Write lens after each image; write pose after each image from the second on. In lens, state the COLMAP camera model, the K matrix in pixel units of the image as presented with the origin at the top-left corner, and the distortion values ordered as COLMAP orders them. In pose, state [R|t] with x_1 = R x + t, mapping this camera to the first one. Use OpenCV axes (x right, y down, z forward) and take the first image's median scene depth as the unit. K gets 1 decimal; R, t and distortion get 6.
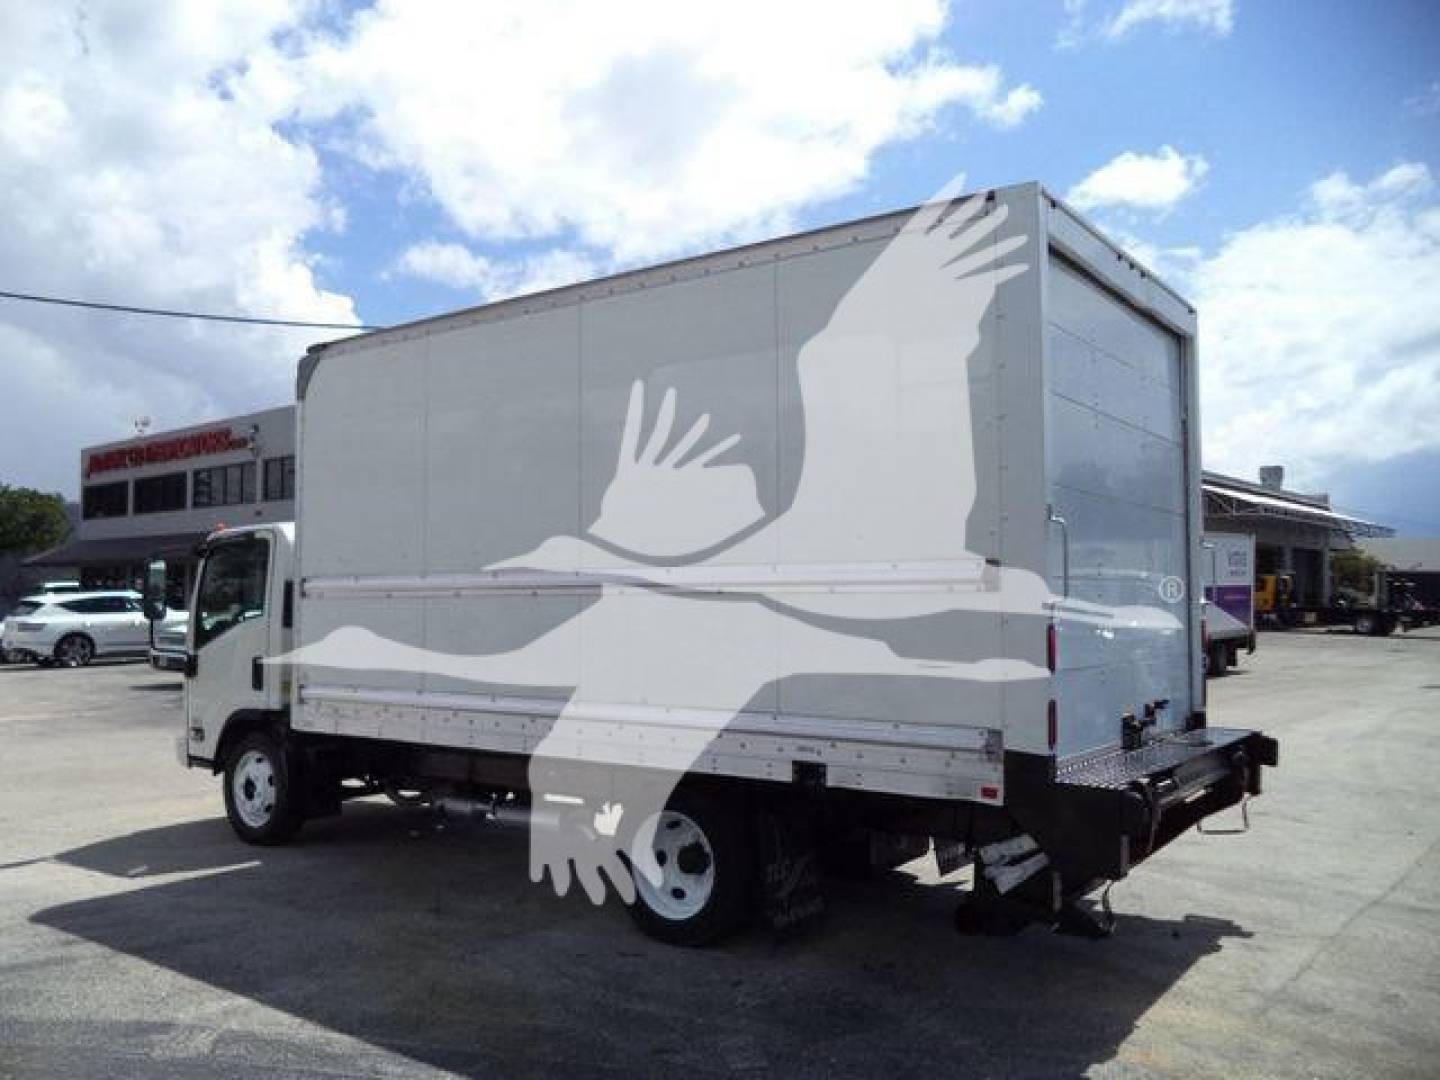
lens RADIAL K [[1159.7, 0, 709.9], [0, 1159.7, 541.8], [0, 0, 1]] dist [-0.029948, -0.005748]
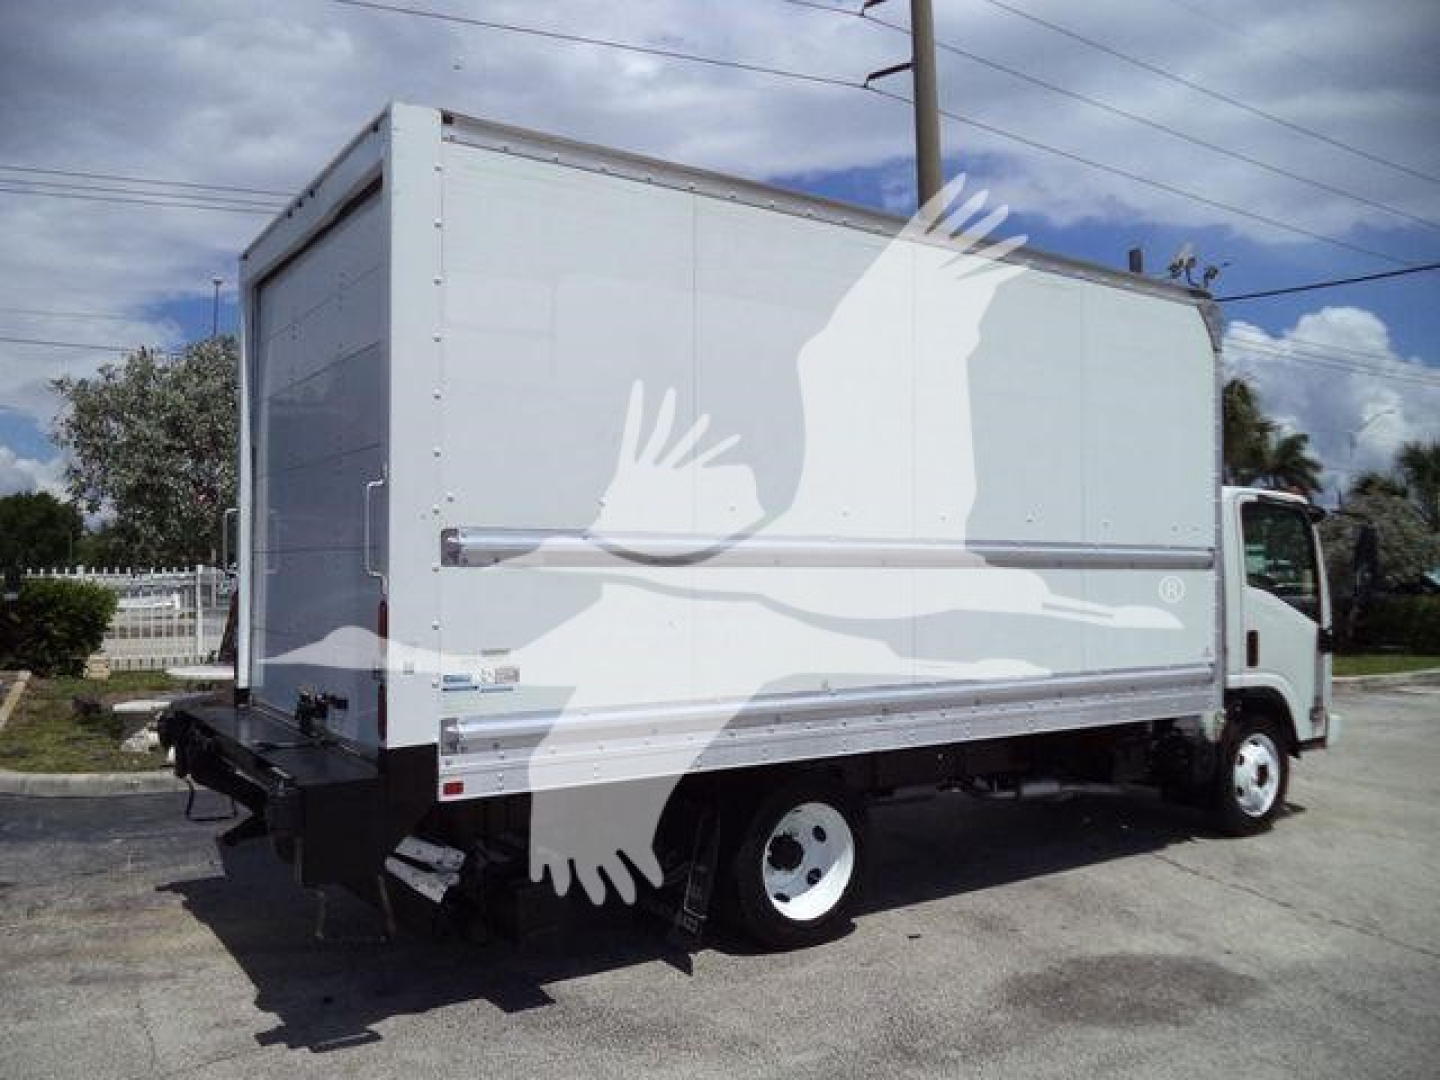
lens RADIAL K [[1164.8, 0, 720.0], [0, 1164.8, 540.0], [0, 0, 1]] dist [-0.017131, -0.003996]
pose [[-0.327302, -0.022592, -0.944650, 1.126511], [0.049906, 0.997906, -0.041157, 0.080602], [0.943601, -0.060615, -0.325489, 1.610271]]
